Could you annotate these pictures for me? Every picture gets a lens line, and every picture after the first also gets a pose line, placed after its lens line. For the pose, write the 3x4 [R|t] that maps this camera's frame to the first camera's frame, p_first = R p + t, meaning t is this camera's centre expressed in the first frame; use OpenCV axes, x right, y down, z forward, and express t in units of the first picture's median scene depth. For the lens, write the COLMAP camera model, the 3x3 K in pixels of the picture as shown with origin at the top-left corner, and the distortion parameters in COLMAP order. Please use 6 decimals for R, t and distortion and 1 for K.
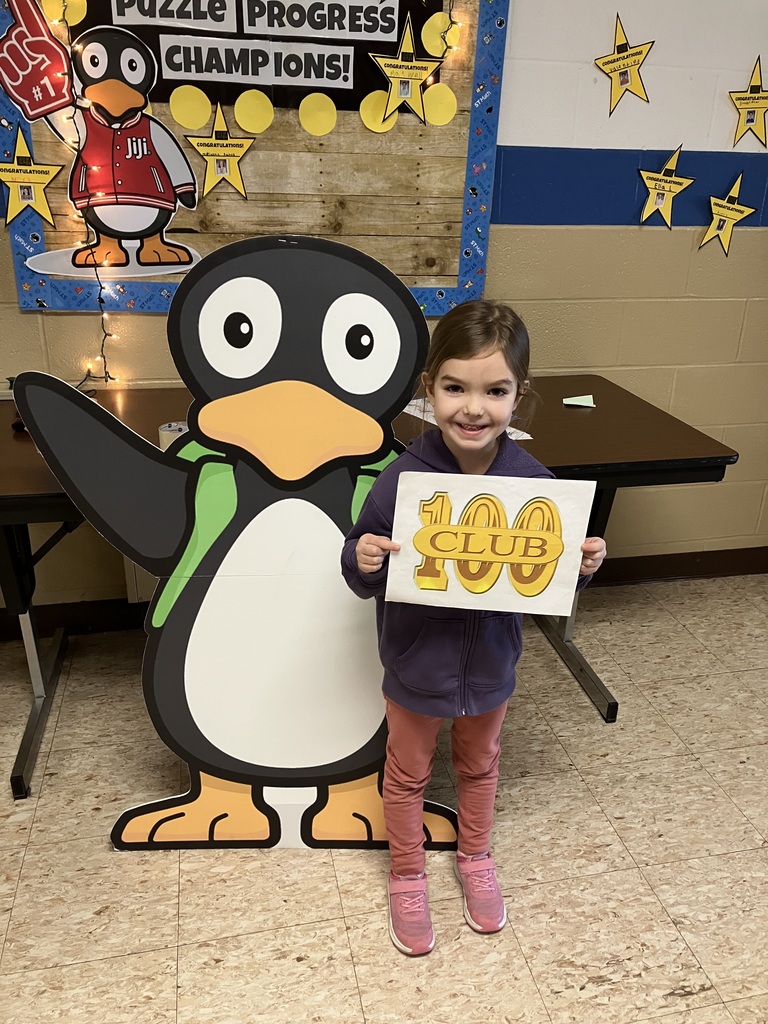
lens RADIAL K [[856.4, 0, 399.8], [0, 856.4, 509.4], [0, 0, 1]] dist [0.015184, -0.005898]
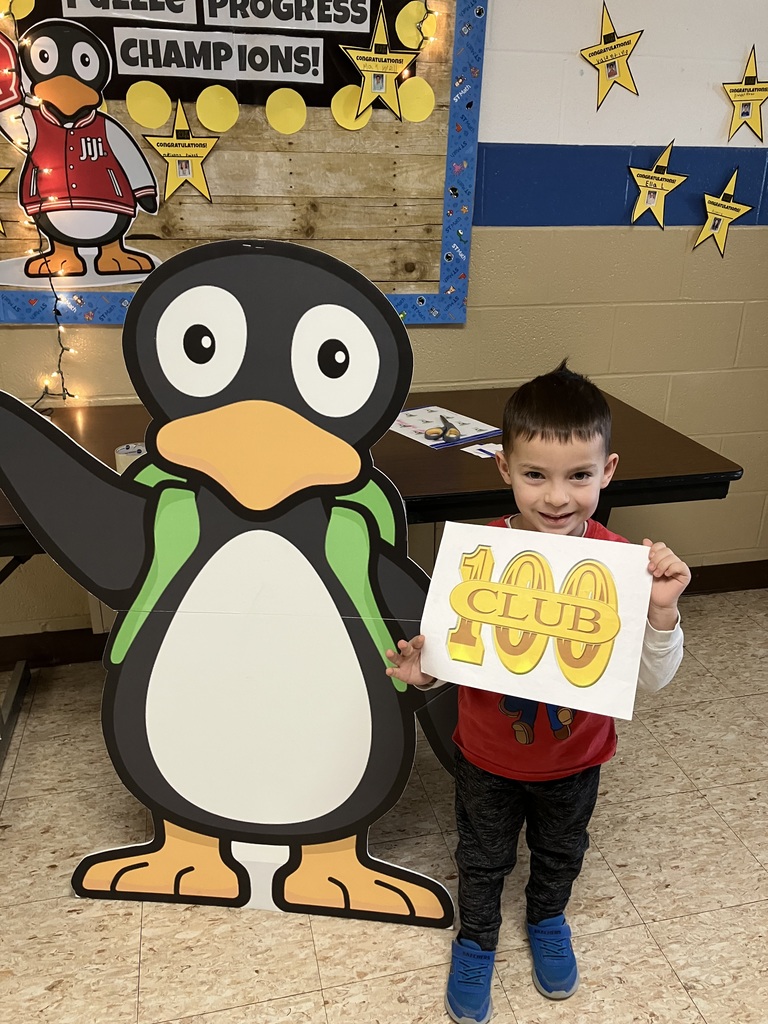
lens RADIAL K [[856.4, 0, 394.6], [0, 856.4, 507.9], [0, 0, 1]] dist [0.015184, -0.005898]
pose [[0.999869, -0.014972, 0.006210, 0.010545], [0.015026, 0.999849, -0.008764, -0.017698], [-0.006078, 0.008856, 0.999942, 0.067338]]
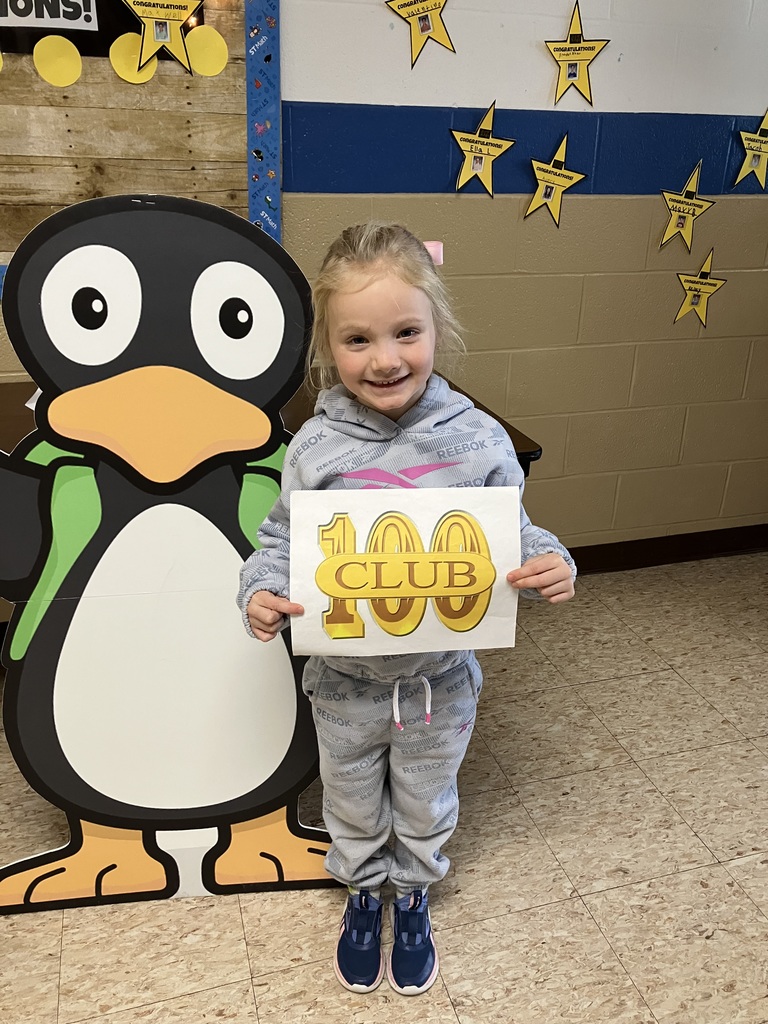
lens RADIAL K [[856.4, 0, 396.7], [0, 856.4, 513.5], [0, 0, 1]] dist [0.015184, -0.005898]
pose [[0.997328, -0.032670, 0.065334, 0.169799], [0.031469, 0.999318, 0.019320, -0.019054], [-0.065921, -0.017212, 0.997676, 0.121790]]
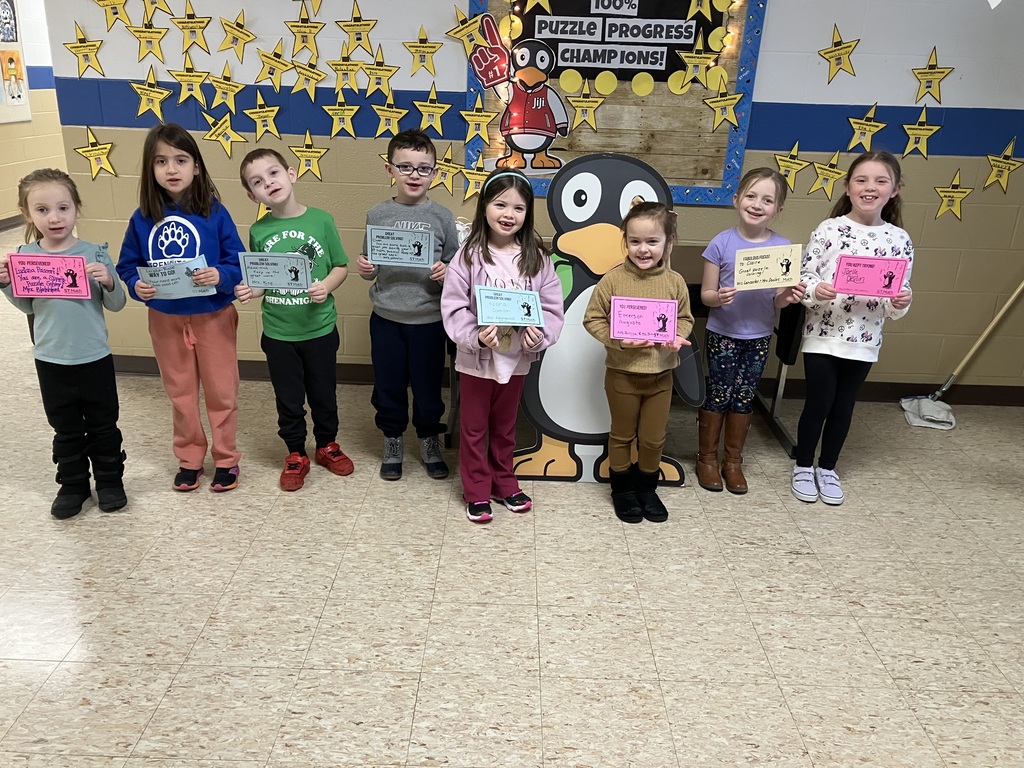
lens RADIAL K [[856.4, 0, 500.5], [0, 856.4, 380.5], [0, 0, 1]] dist [0.015184, -0.005898]
pose [[0.969090, 0.085160, -0.231544, 0.077713], [-0.098835, 0.993941, -0.048097, 0.242158], [0.226045, 0.069495, 0.971635, -0.697689]]
